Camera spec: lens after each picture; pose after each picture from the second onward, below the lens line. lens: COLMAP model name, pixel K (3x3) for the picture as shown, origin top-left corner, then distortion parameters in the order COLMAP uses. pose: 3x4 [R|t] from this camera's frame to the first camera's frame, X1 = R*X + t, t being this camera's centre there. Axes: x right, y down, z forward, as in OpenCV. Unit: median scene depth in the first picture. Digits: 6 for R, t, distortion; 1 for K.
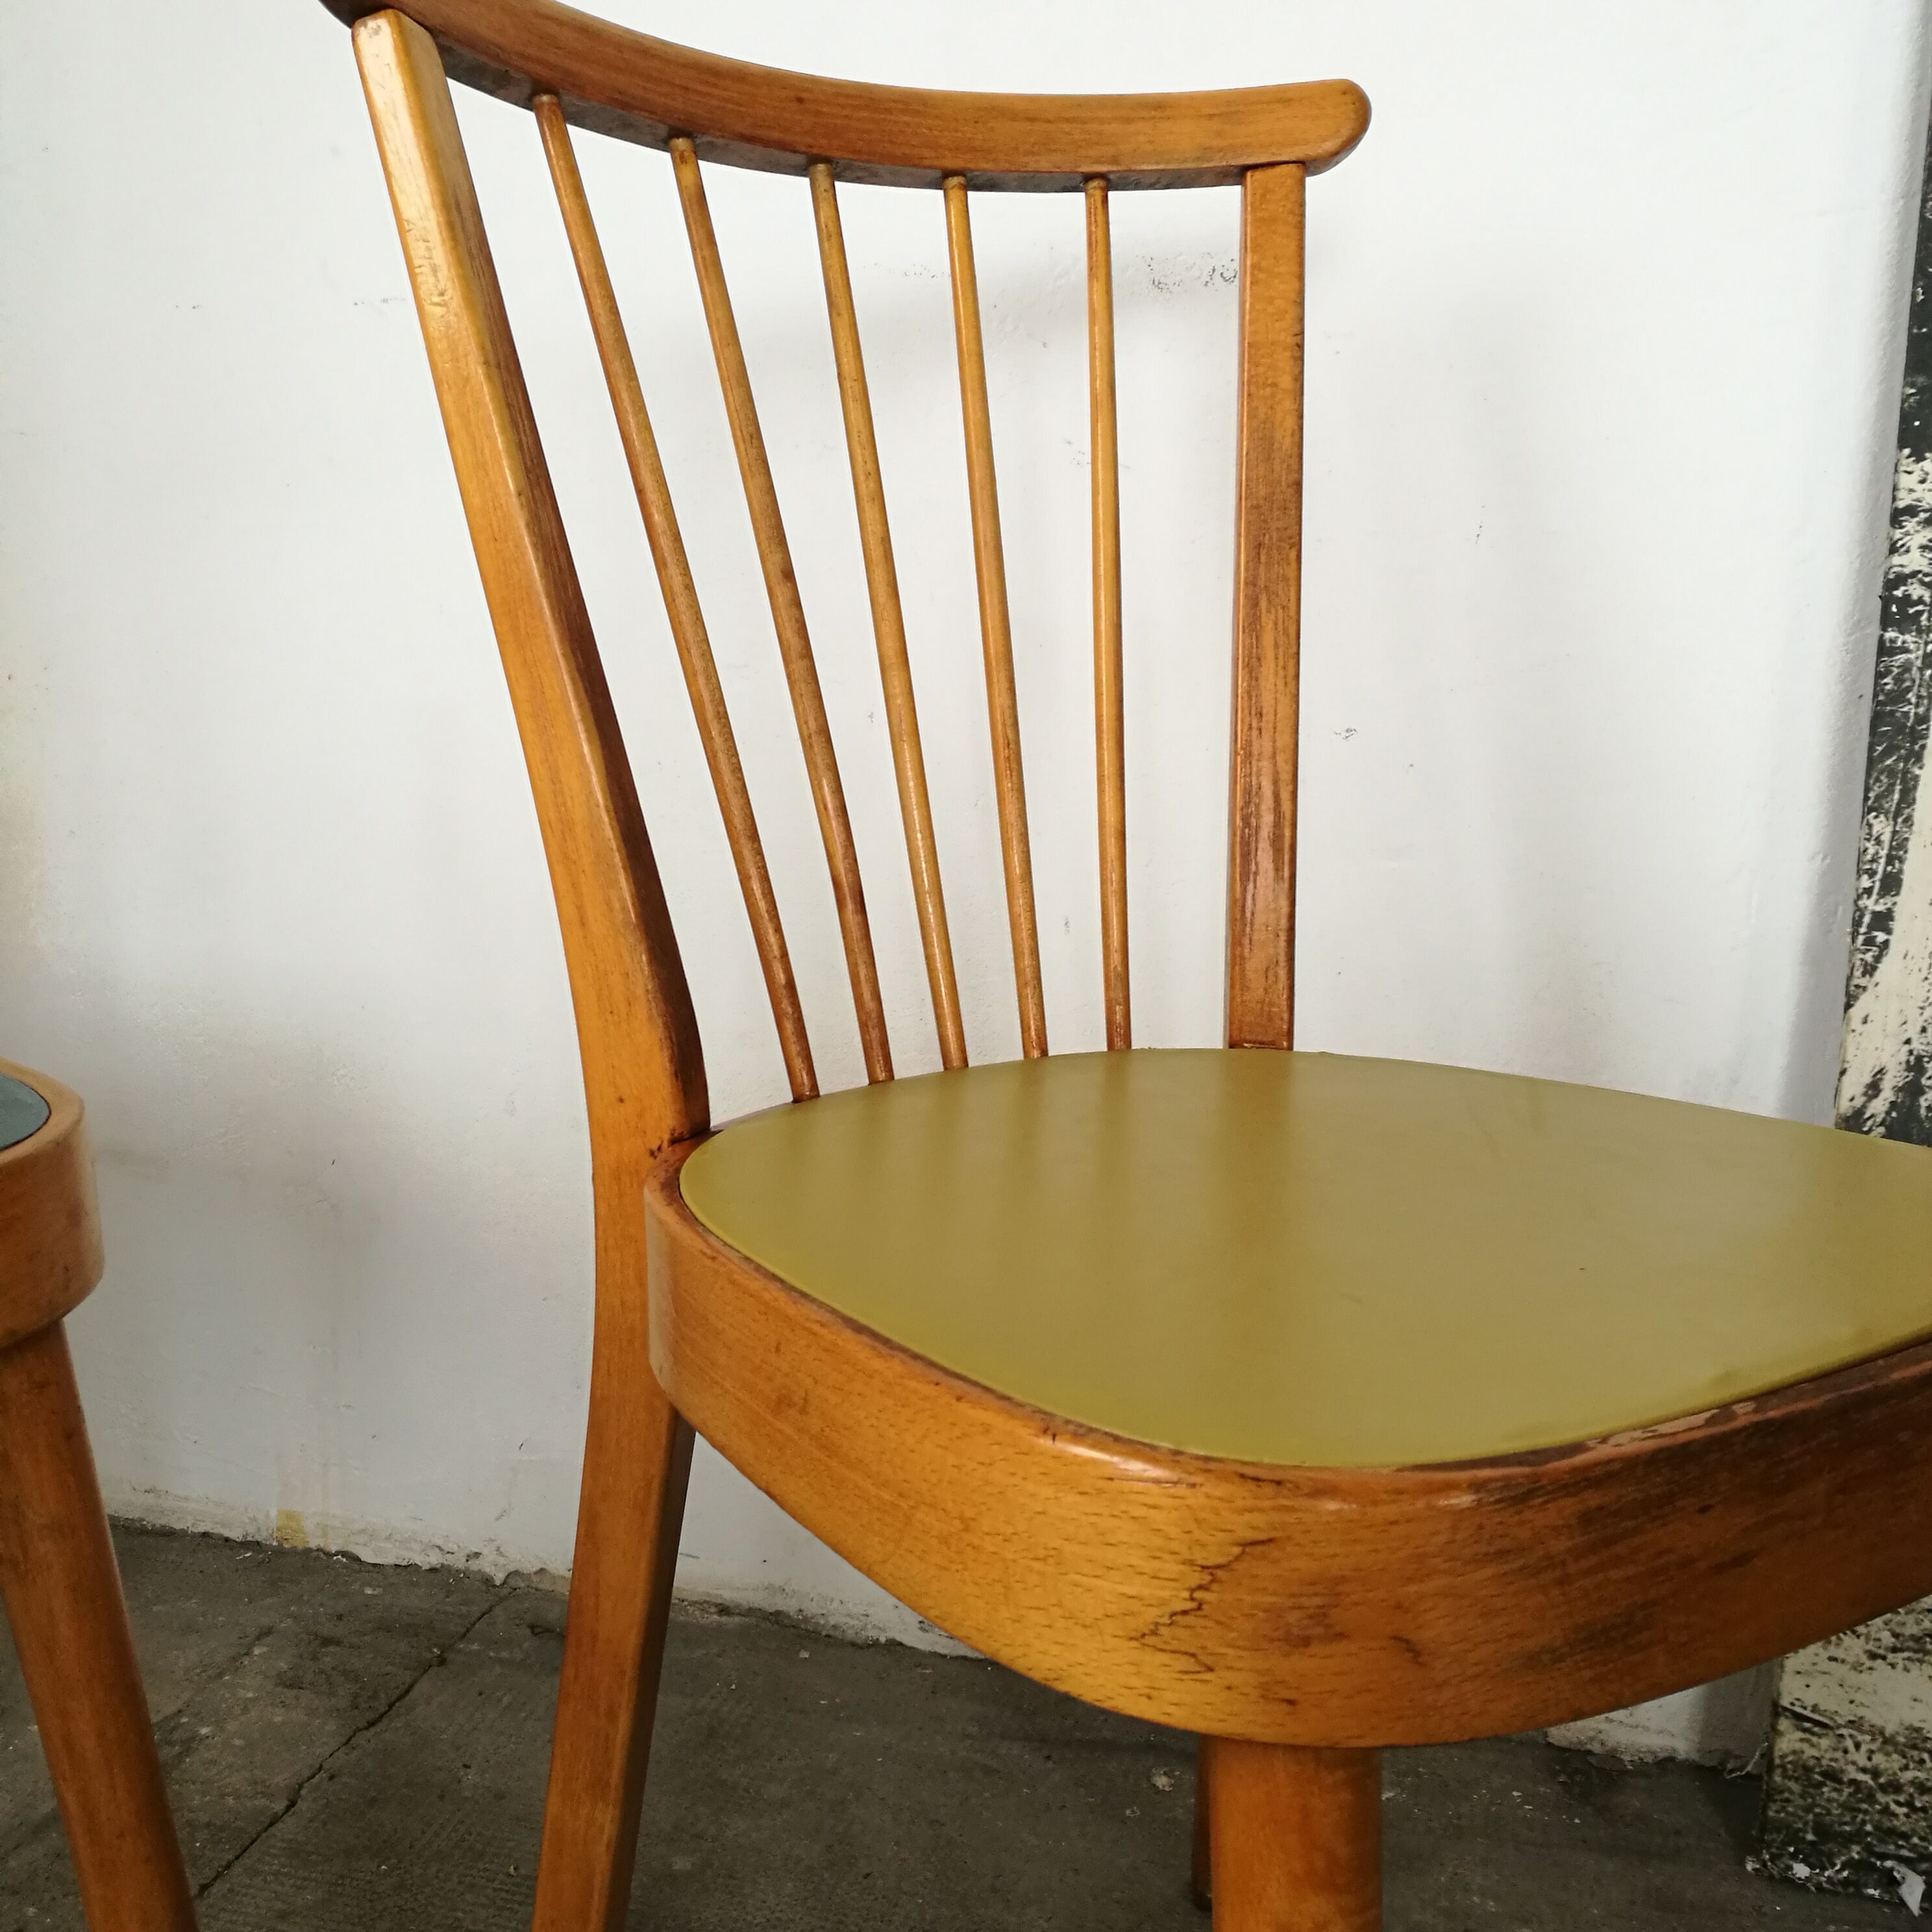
lens RADIAL K [[2039.0, 0, 960.3], [0, 2039.0, 961.8], [0, 0, 1]] dist [-0.008302, 0.000000]
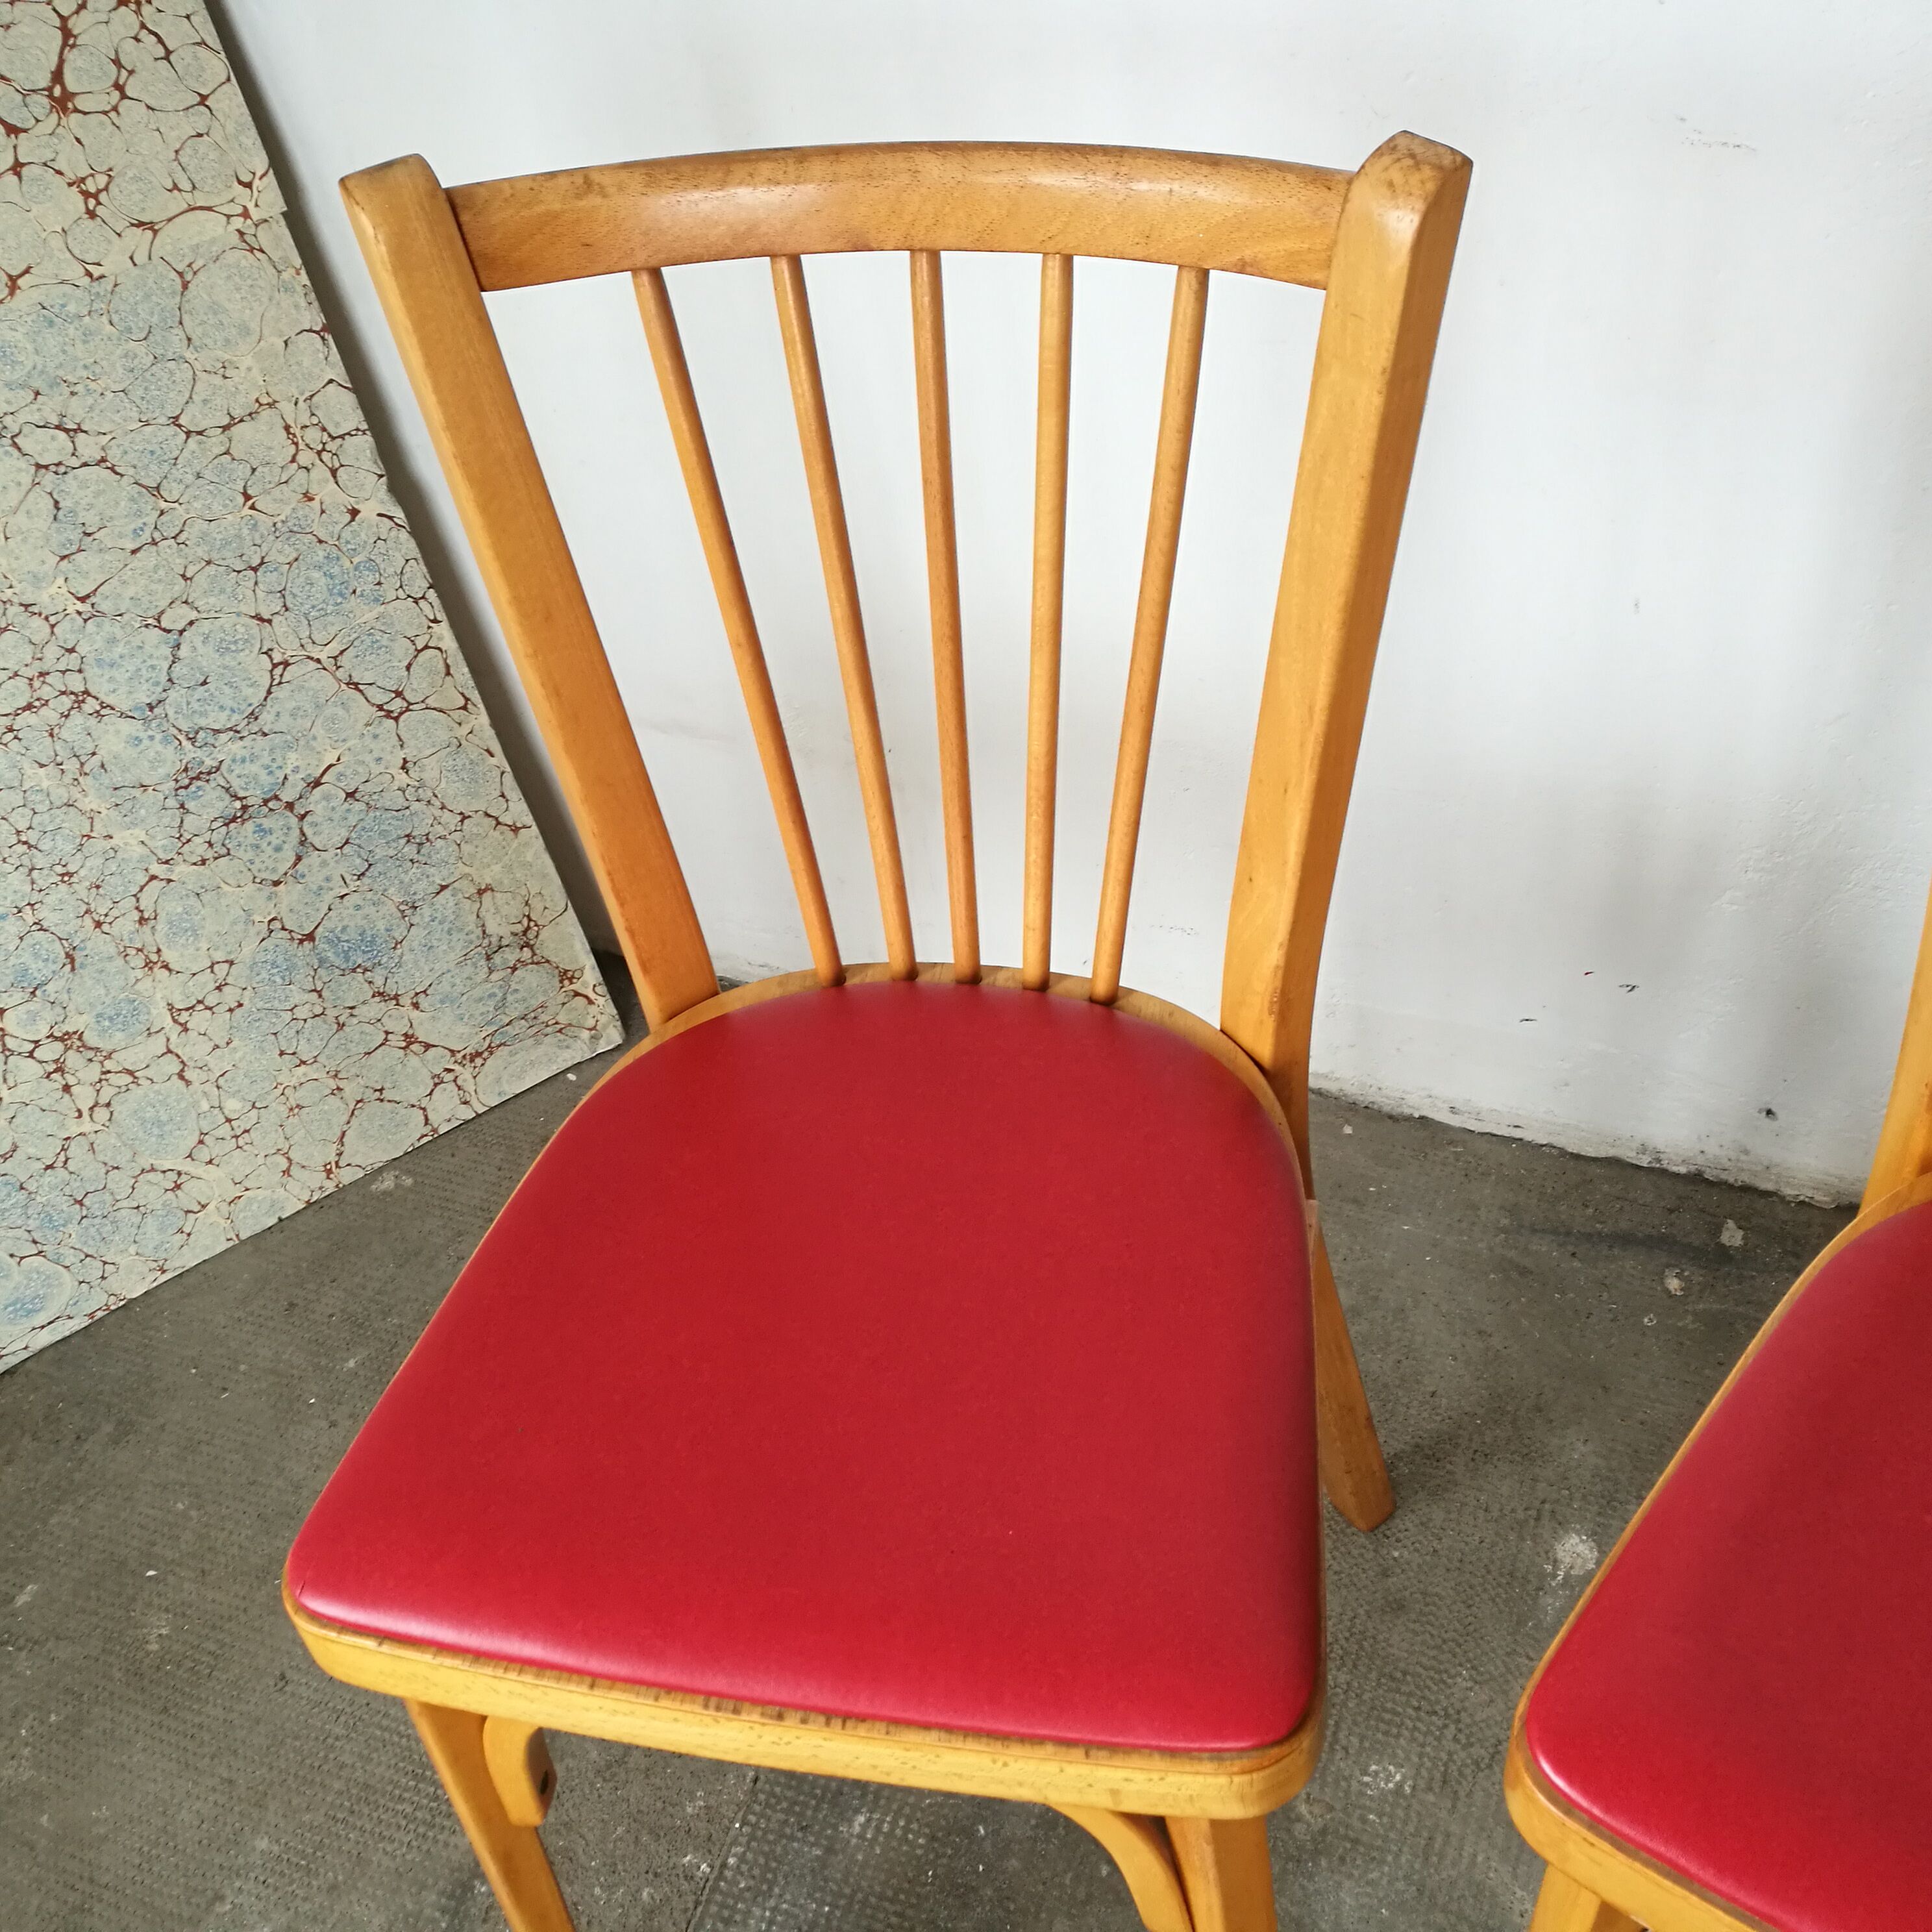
lens RADIAL K [[2039.0, 0, 972.7], [0, 2039.0, 966.8], [0, 0, 1]] dist [-0.008302, 0.000000]
pose [[0.984225, -0.022221, -0.175520, -0.101481], [0.118275, 0.820445, 0.559358, -0.516514], [0.131575, -0.571294, 0.810130, 0.095789]]
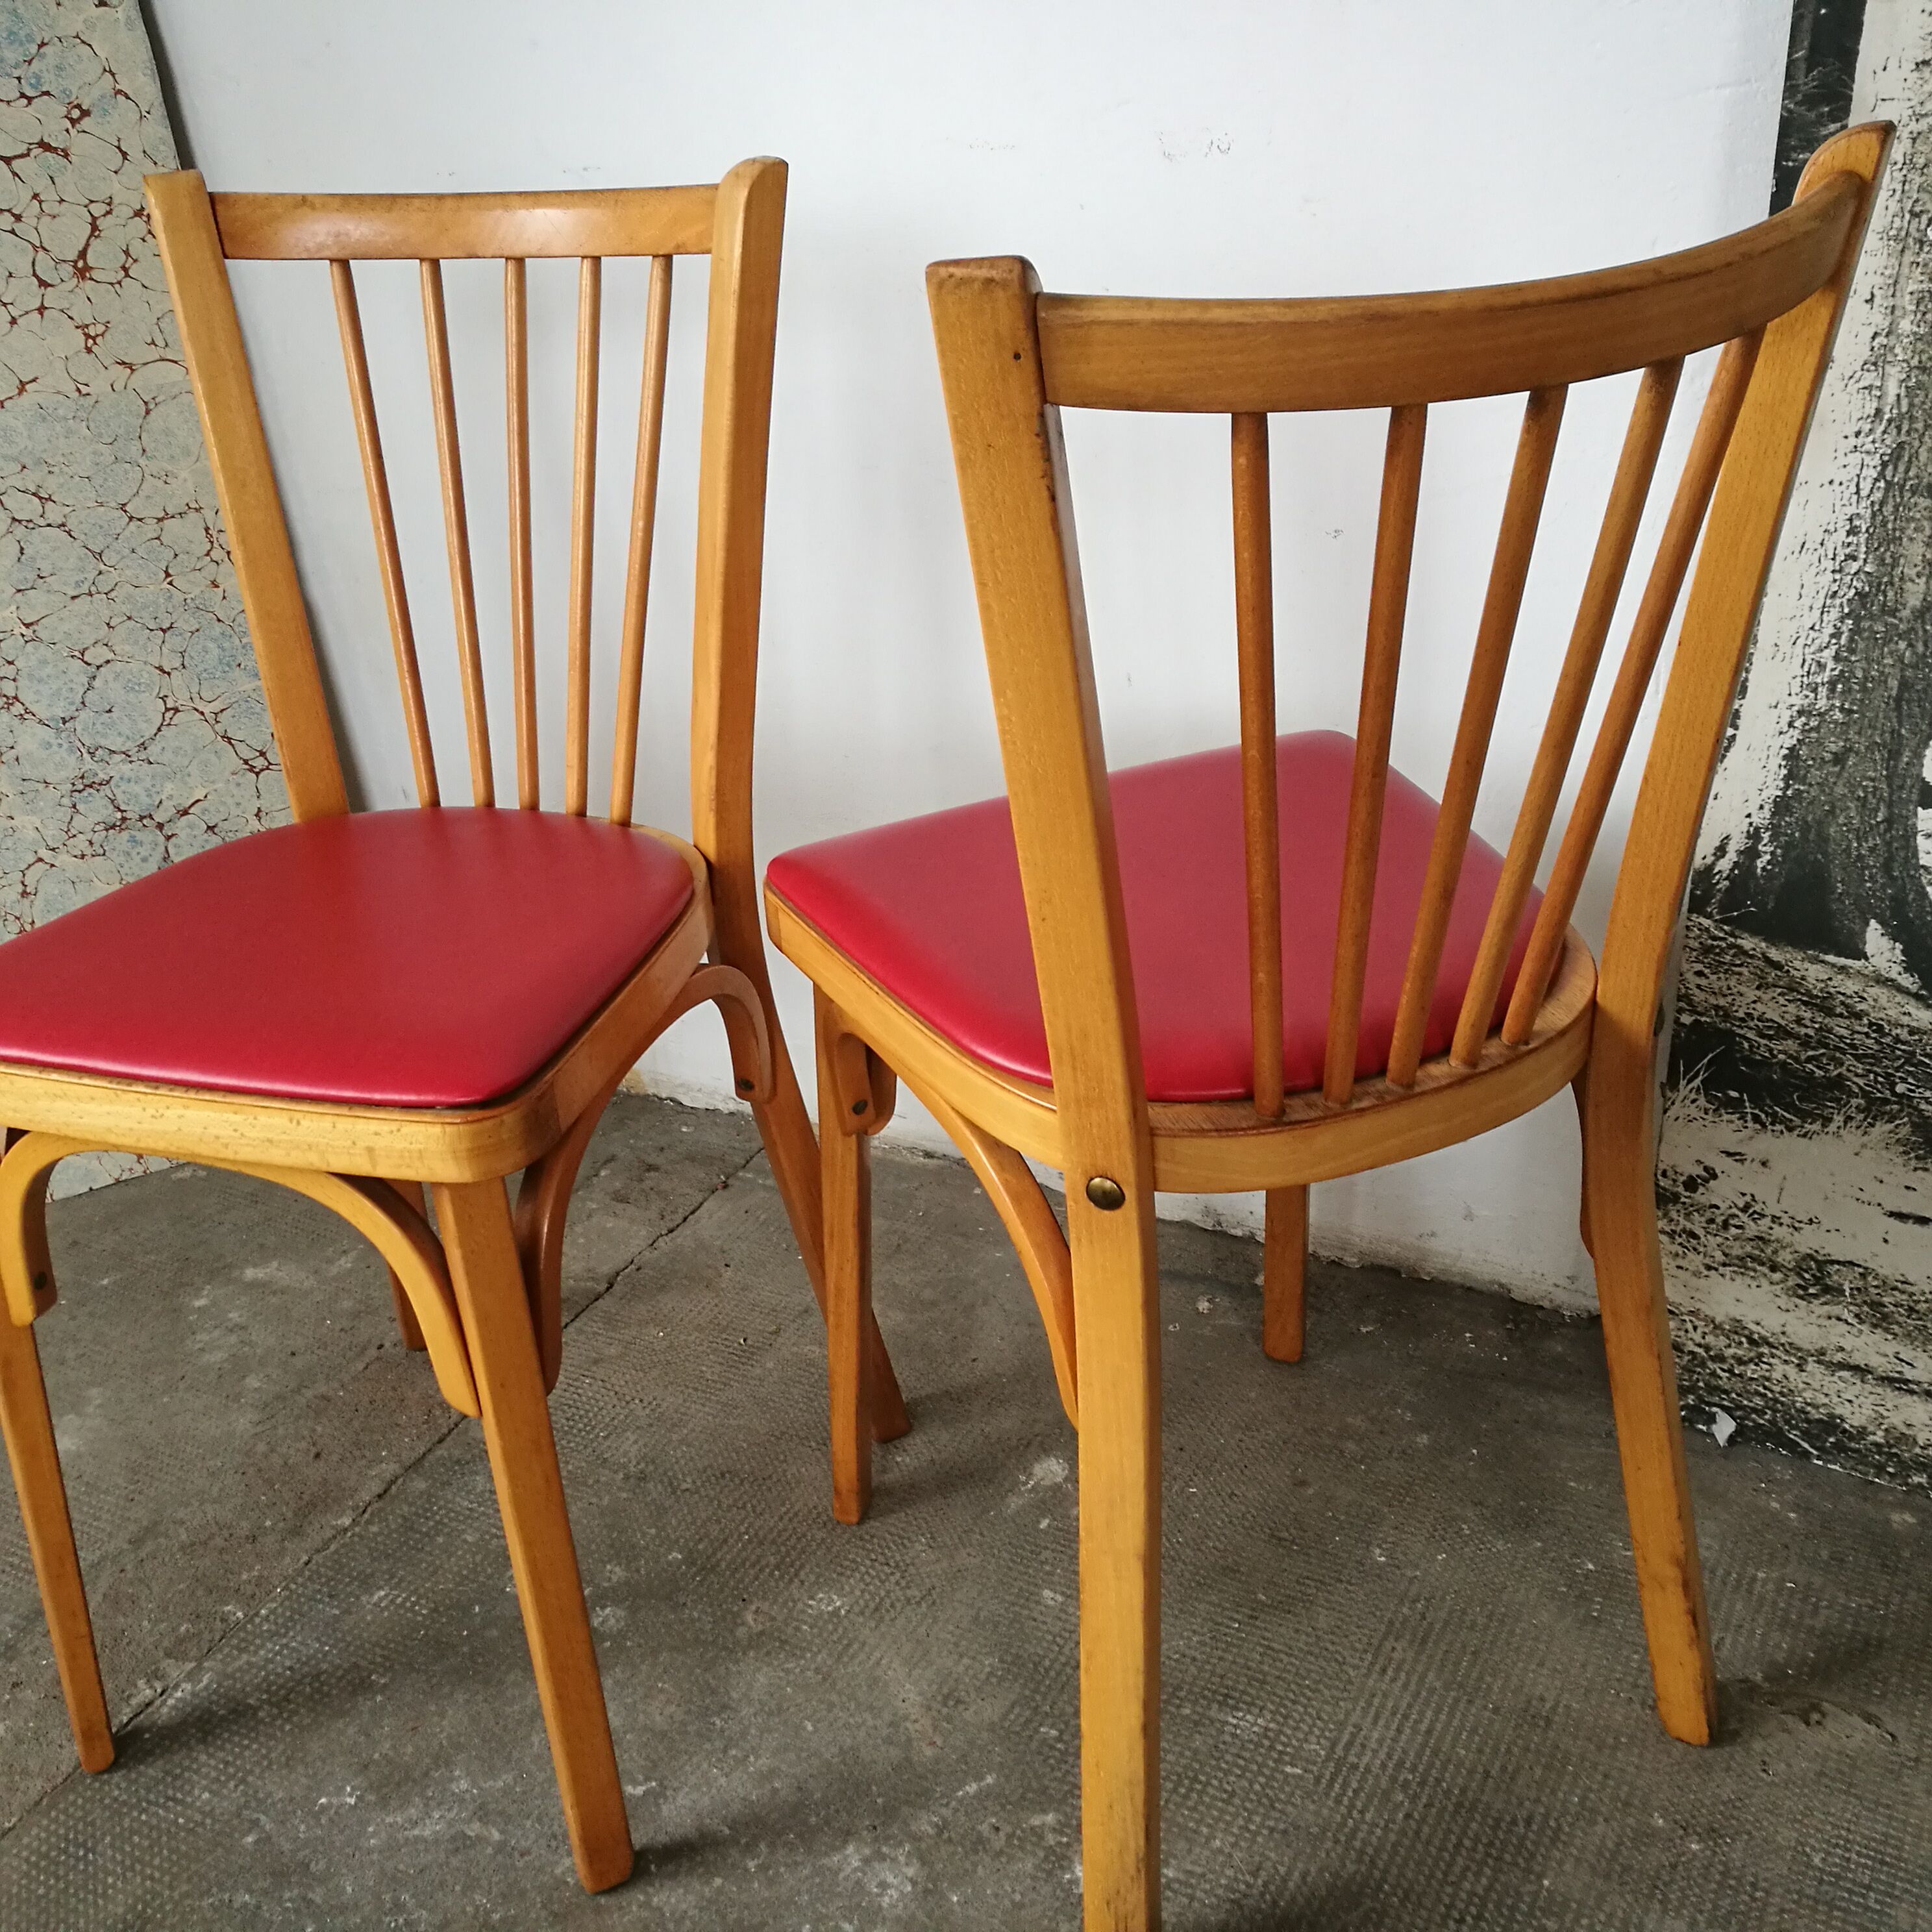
lens RADIAL K [[2039.0, 0, 969.1], [0, 2039.0, 967.2], [0, 0, 1]] dist [-0.008302, 0.000000]
pose [[0.969704, 0.025368, -0.242964, 0.303230], [0.046644, 0.957066, 0.286092, -0.240972], [0.239790, -0.288758, 0.926887, -0.272130]]
